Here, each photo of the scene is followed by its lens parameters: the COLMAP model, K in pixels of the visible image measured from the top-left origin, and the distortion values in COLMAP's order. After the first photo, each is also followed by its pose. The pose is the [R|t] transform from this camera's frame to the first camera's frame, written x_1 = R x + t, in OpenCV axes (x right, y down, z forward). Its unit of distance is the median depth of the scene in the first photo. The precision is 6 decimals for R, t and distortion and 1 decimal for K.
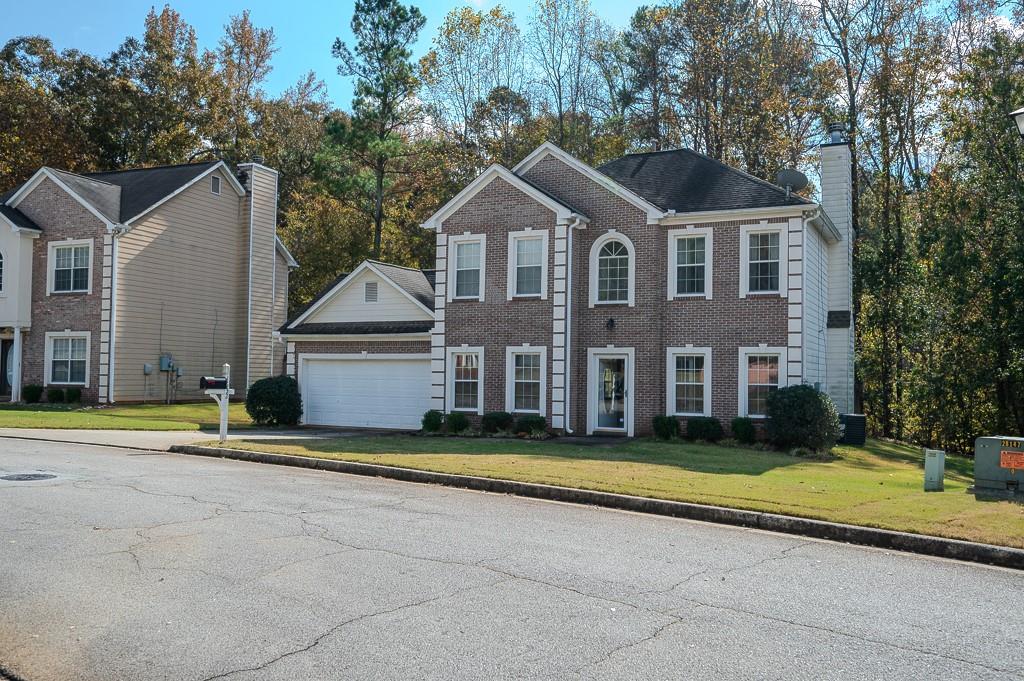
lens RADIAL K [[883.9, 0, 511.2], [0, 883.9, 336.0], [0, 0, 1]] dist [-0.009783, -0.003249]
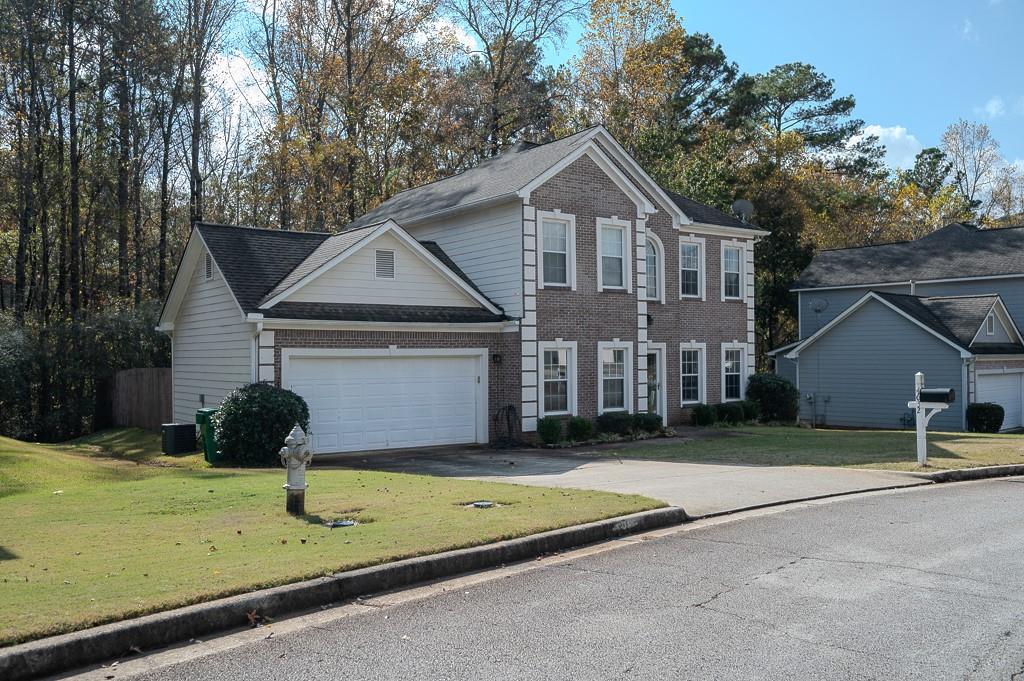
lens RADIAL K [[883.9, 0, 511.0], [0, 883.9, 348.4], [0, 0, 1]] dist [-0.009783, -0.003249]
pose [[0.468736, -0.007113, 0.883310, -0.859333], [-0.026545, 0.999403, 0.022134, 0.001079], [-0.882939, -0.033822, 0.468267, 0.643156]]
